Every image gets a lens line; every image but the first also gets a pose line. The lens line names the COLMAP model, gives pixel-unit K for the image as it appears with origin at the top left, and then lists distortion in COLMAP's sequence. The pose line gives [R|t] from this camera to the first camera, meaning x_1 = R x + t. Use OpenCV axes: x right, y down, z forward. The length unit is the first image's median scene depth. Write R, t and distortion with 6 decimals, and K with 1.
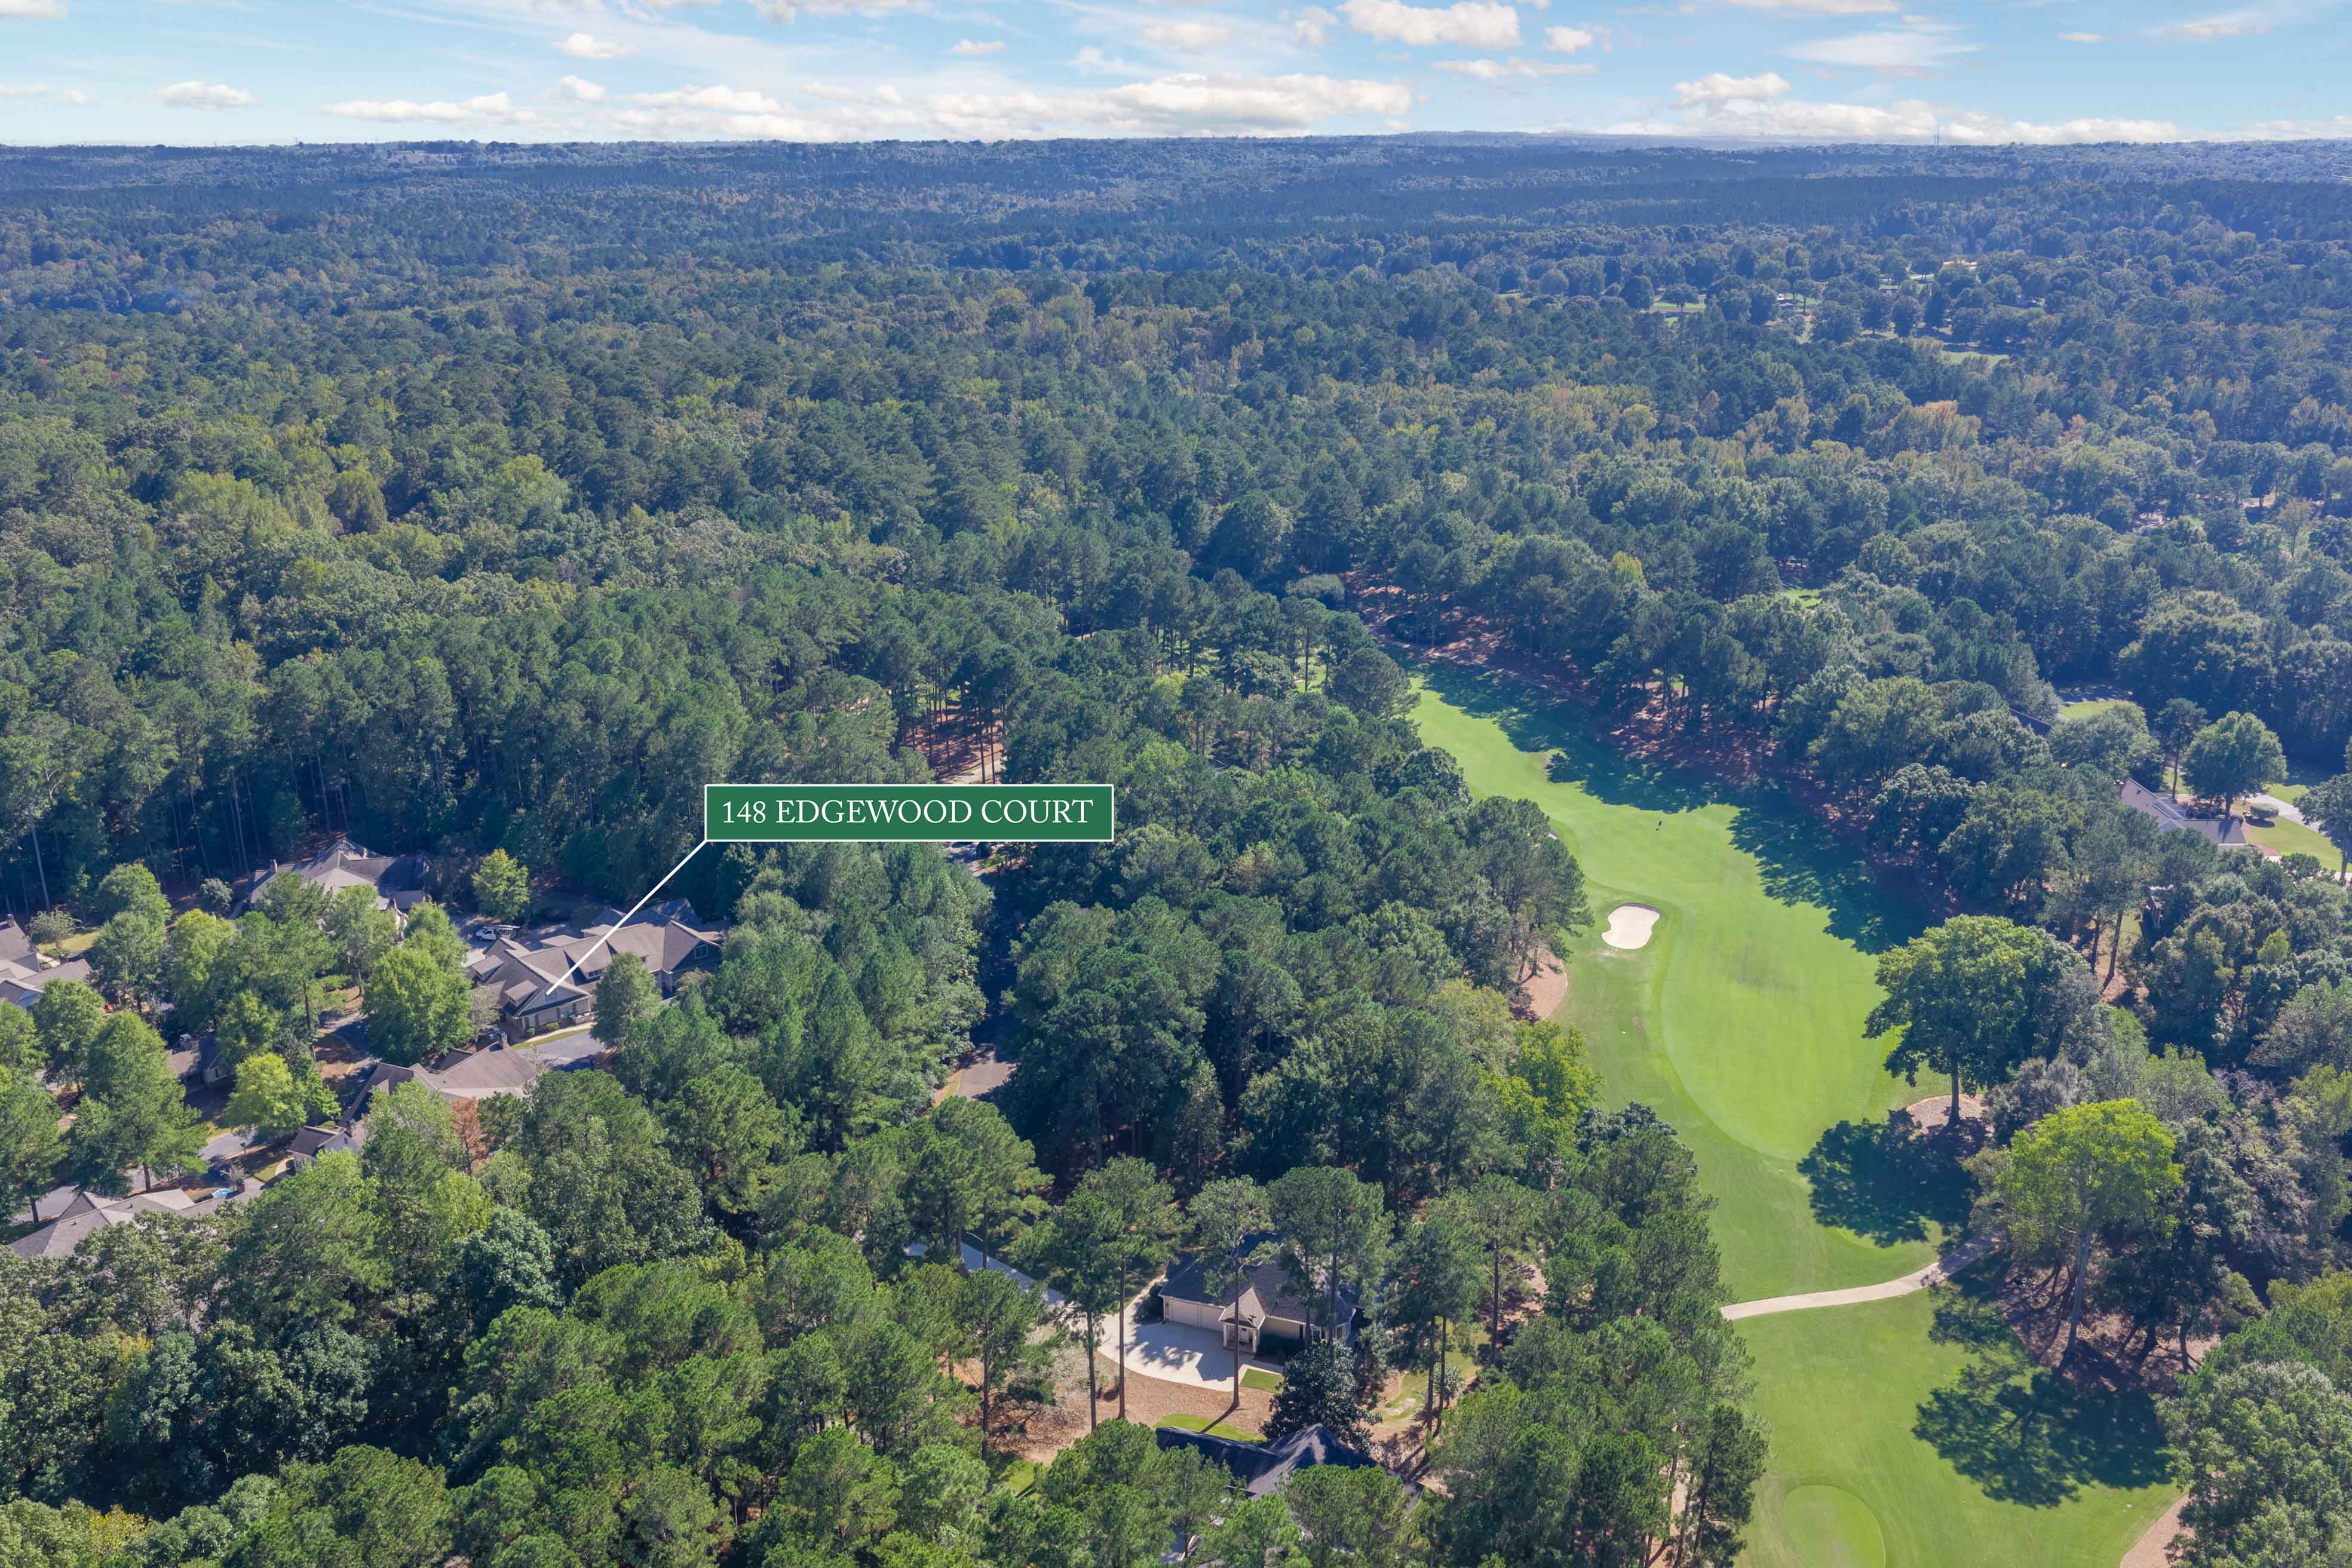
lens RADIAL K [[2002.0, 0, 1176.2], [0, 2002.0, 774.6], [0, 0, 1]] dist [0.022283, -0.042673]
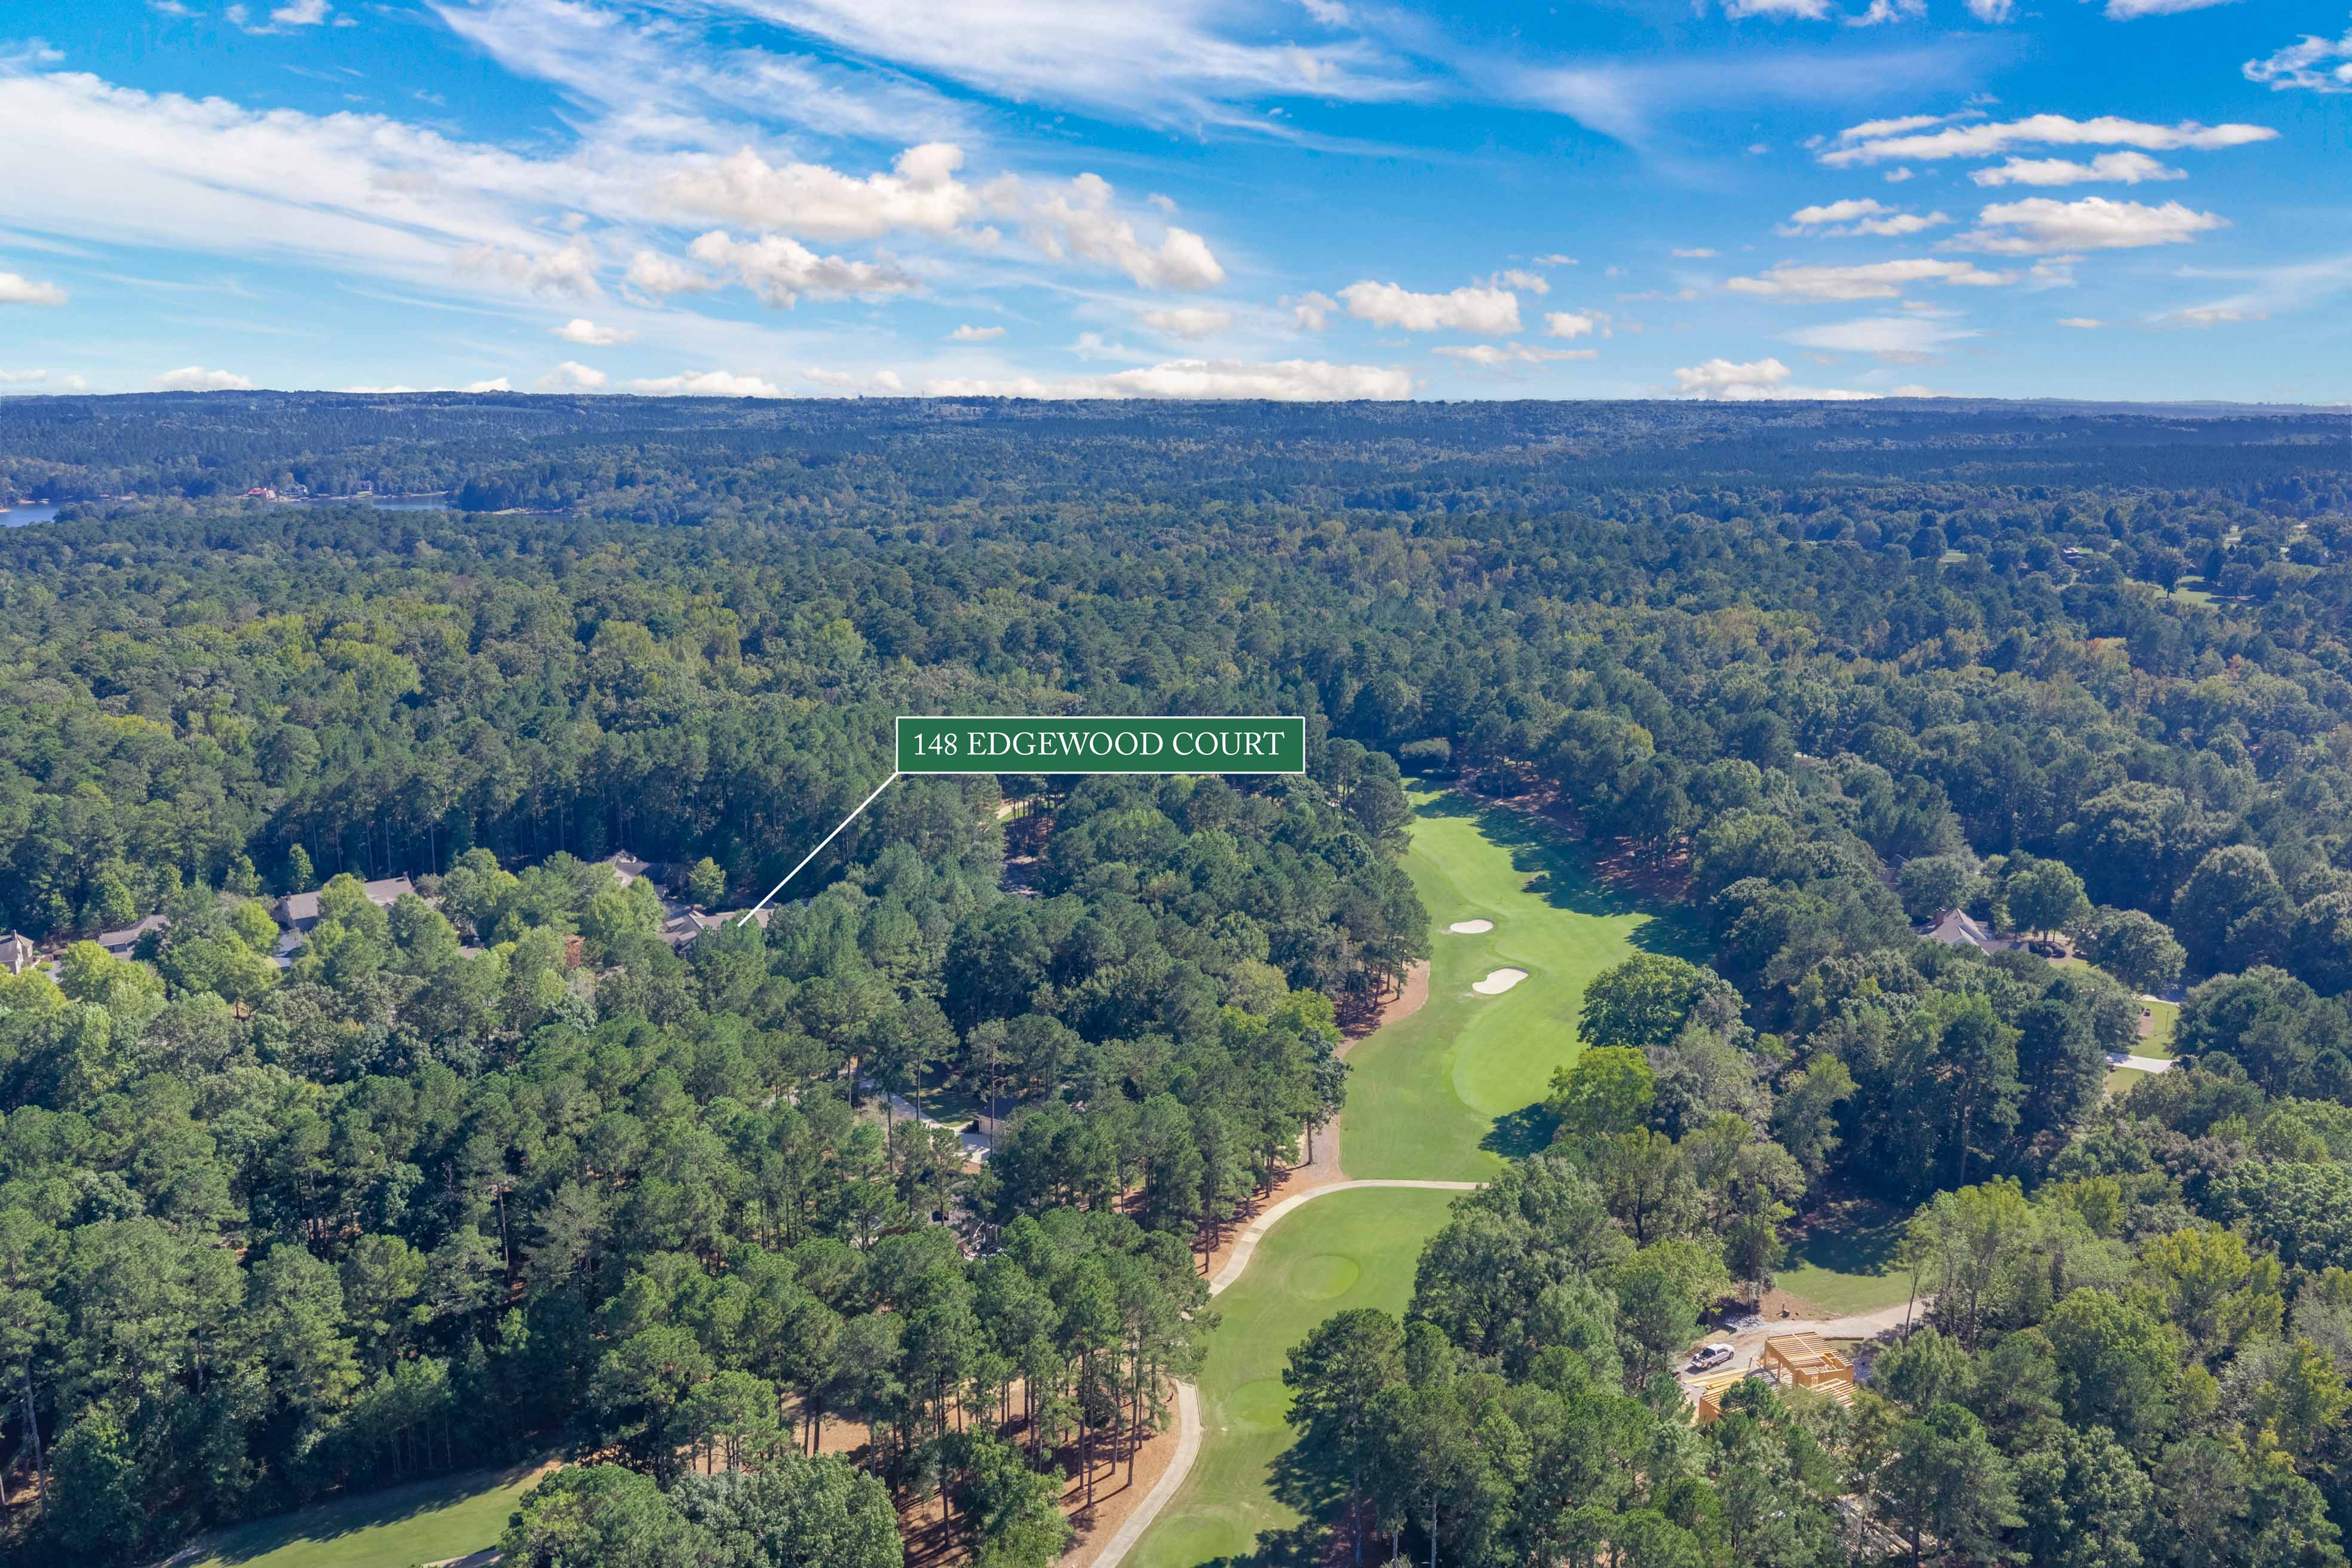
lens RADIAL K [[1939.1, 0, 1178.9], [0, 1939.1, 783.9], [0, 0, 1]] dist [0.037284, -0.074504]
pose [[0.969951, 0.058415, -0.236185, 0.231826], [-0.084315, 0.991299, -0.101085, 0.069235], [0.228225, 0.117961, 0.966436, -0.214262]]
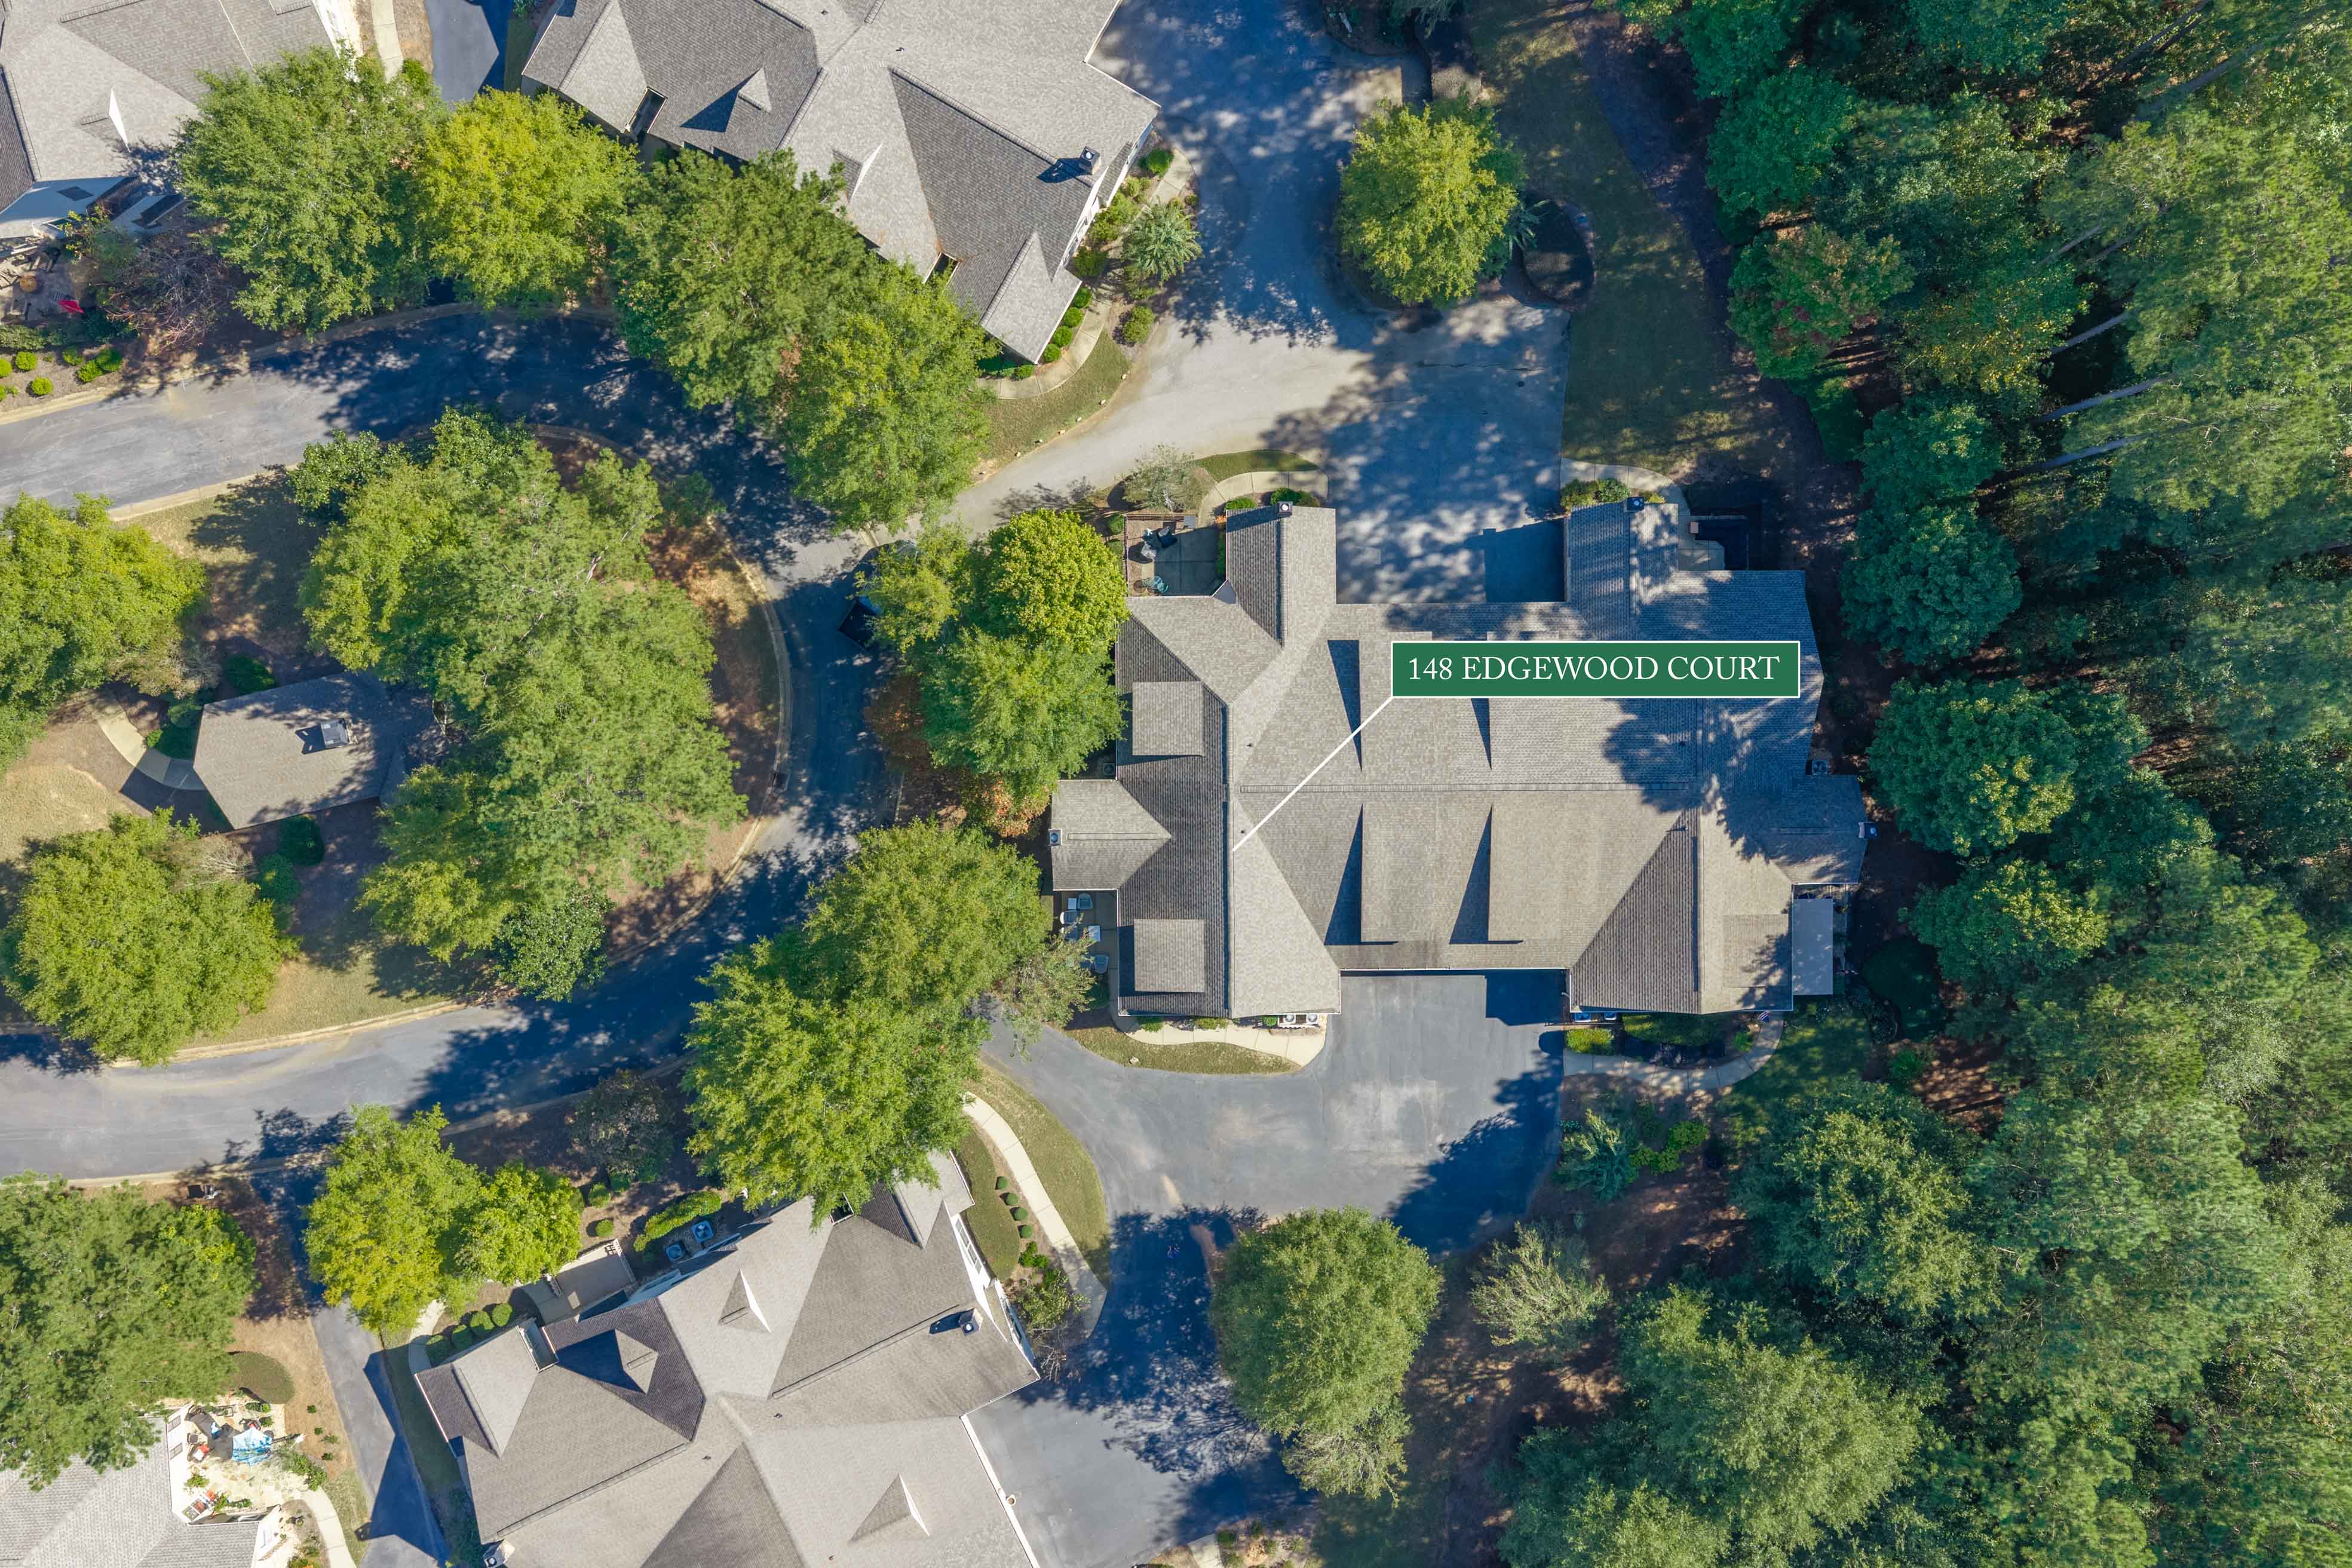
lens RADIAL K [[1901.3, 0, 1194.5], [0, 1901.3, 792.1], [0, 0, 1]] dist [0.001578, 0.002874]
pose [[0.764157, 0.642029, 0.062151, -0.226450], [-0.235729, 0.188276, 0.953407, -0.138260], [0.600413, -0.743203, 0.295217, 0.578027]]
